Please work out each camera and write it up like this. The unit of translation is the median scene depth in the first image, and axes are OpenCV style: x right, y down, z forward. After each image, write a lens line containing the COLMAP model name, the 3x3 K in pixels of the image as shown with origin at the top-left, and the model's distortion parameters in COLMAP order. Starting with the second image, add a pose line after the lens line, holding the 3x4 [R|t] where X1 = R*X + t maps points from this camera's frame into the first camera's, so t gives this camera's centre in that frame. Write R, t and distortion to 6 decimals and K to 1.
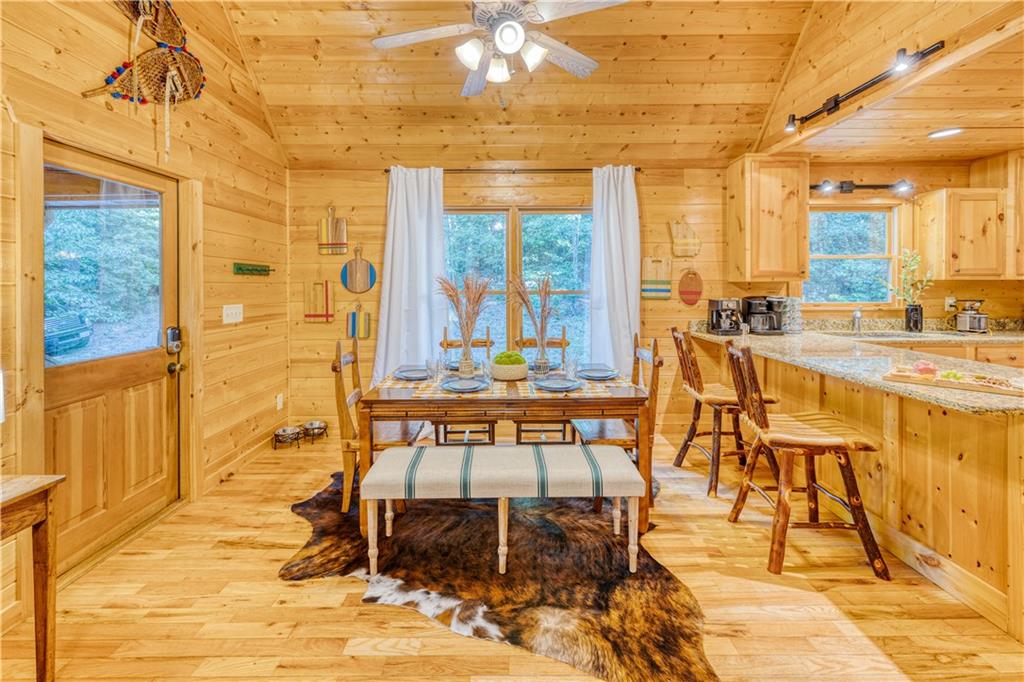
lens RADIAL K [[448.2, 0, 508.9], [0, 448.2, 288.8], [0, 0, 1]] dist [0.002832, -0.000107]
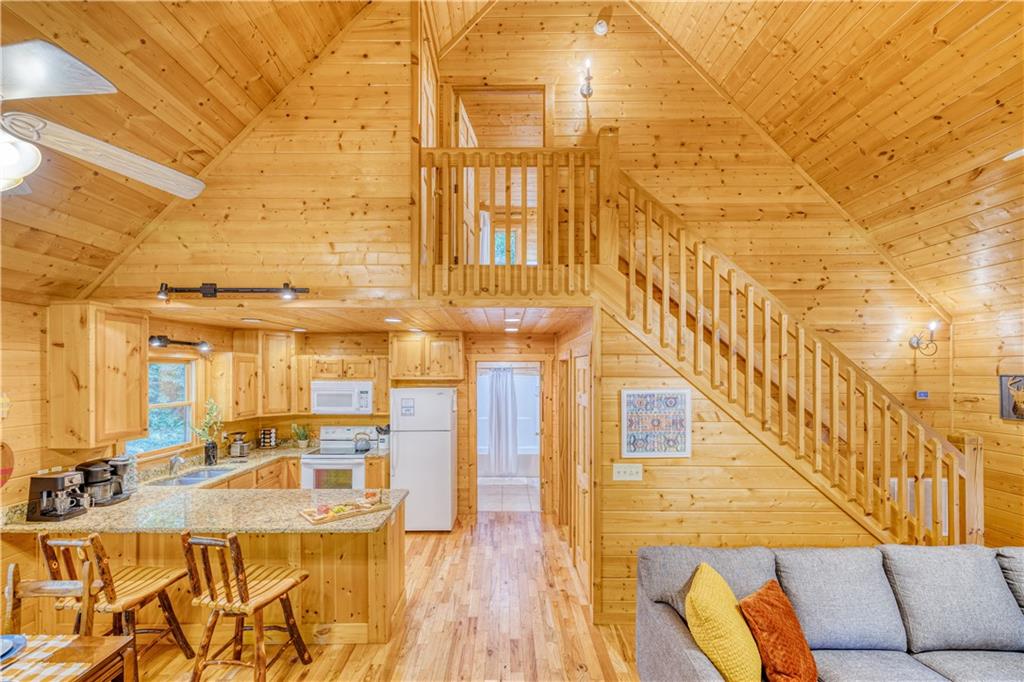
lens RADIAL K [[444.4, 0, 504.0], [0, 444.4, 369.5], [0, 0, 1]] dist [-0.000068, -0.000059]
pose [[0.002736, 0.006813, 0.999973, -0.328318], [0.011013, 0.999916, -0.006842, -0.154262], [-0.999936, 0.011031, 0.002661, 0.198323]]
